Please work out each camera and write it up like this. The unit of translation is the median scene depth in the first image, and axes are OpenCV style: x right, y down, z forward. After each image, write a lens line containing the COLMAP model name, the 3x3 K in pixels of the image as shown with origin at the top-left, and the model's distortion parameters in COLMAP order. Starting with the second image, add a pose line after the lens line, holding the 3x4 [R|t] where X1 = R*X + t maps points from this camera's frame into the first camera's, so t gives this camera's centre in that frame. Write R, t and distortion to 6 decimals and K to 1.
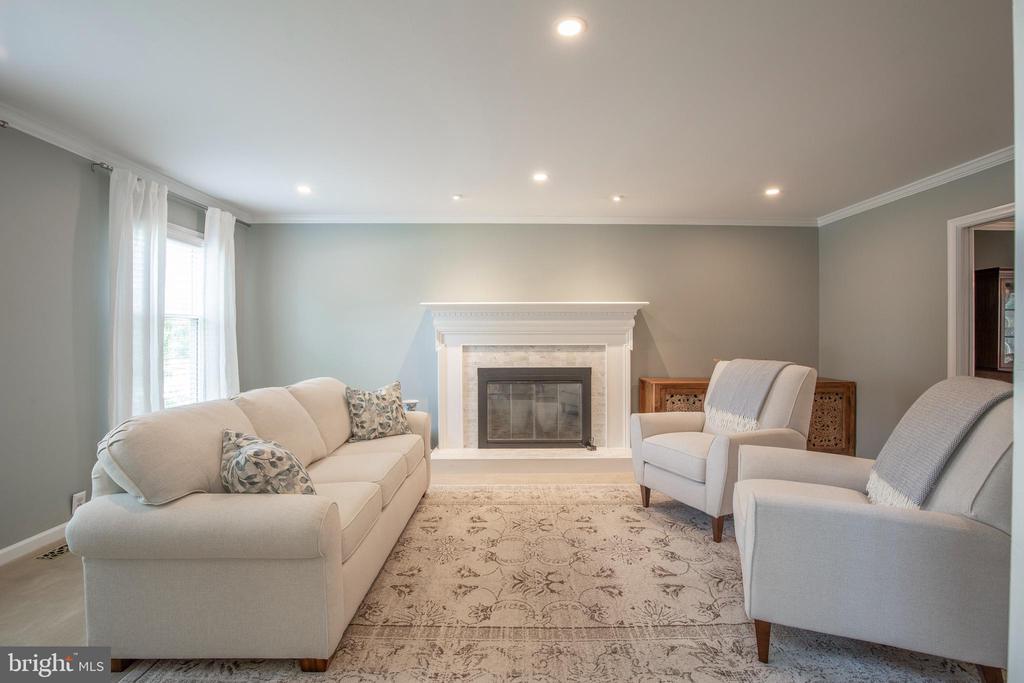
lens RADIAL K [[471.0, 0, 512.8], [0, 471.0, 338.6], [0, 0, 1]] dist [-0.024583, 0.000095]
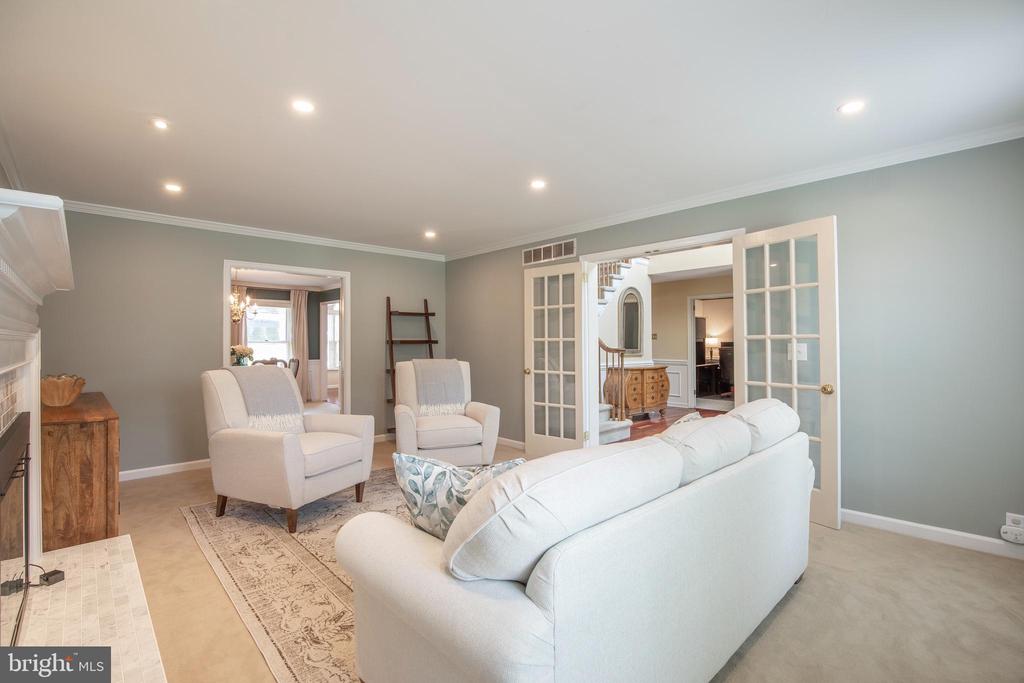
lens RADIAL K [[471.0, 0, 512.7], [0, 471.0, 341.6], [0, 0, 1]] dist [-0.024583, 0.000095]
pose [[-0.694611, 0.006562, 0.719355, -0.630910], [0.006724, 0.999974, -0.002630, -0.005887], [-0.719354, 0.003010, -0.694637, 1.249867]]
